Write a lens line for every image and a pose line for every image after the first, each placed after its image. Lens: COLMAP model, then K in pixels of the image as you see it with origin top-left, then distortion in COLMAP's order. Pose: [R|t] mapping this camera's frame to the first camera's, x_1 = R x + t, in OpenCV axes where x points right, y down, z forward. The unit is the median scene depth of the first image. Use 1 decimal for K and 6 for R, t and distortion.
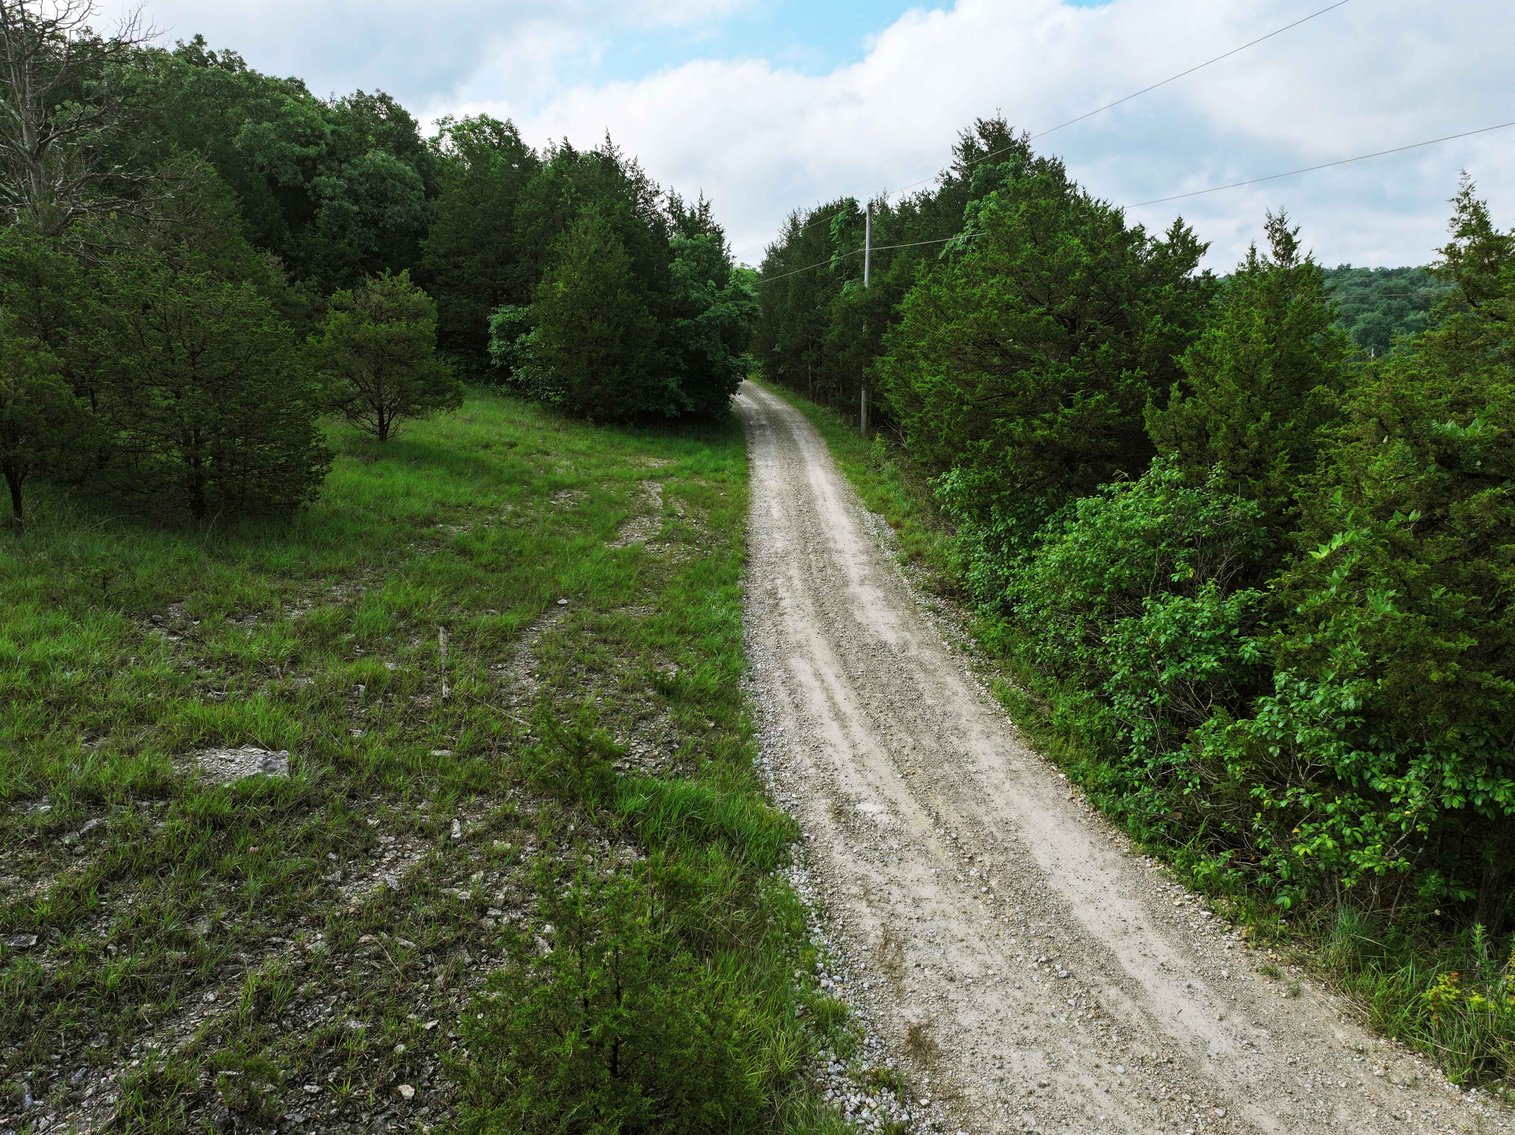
lens RADIAL K [[1058.2, 0, 758.2], [0, 1058.2, 567.8], [0, 0, 1]] dist [-0.003460, 0.018812]
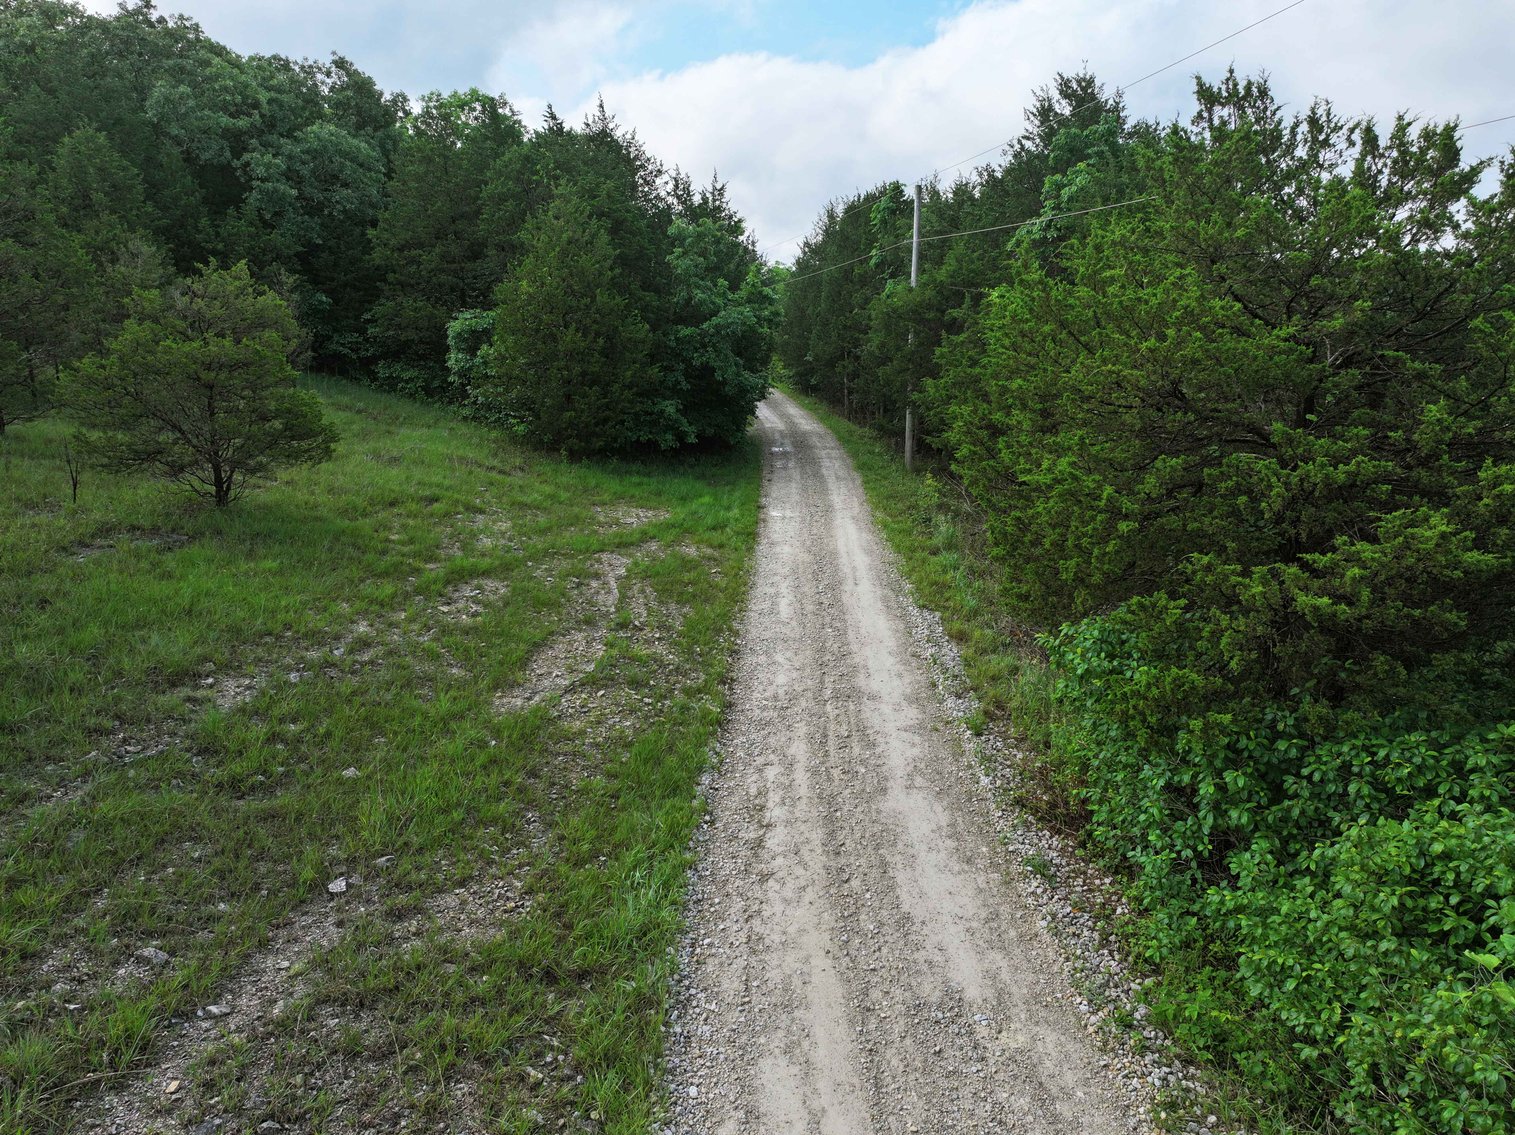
lens RADIAL K [[1058.2, 0, 754.7], [0, 1058.2, 567.4], [0, 0, 1]] dist [-0.003460, 0.018812]
pose [[0.999122, 0.010416, -0.040574, 0.016799], [-0.010433, 0.999946, -0.000215, -0.052546], [0.040570, 0.000638, 0.999177, 0.199913]]
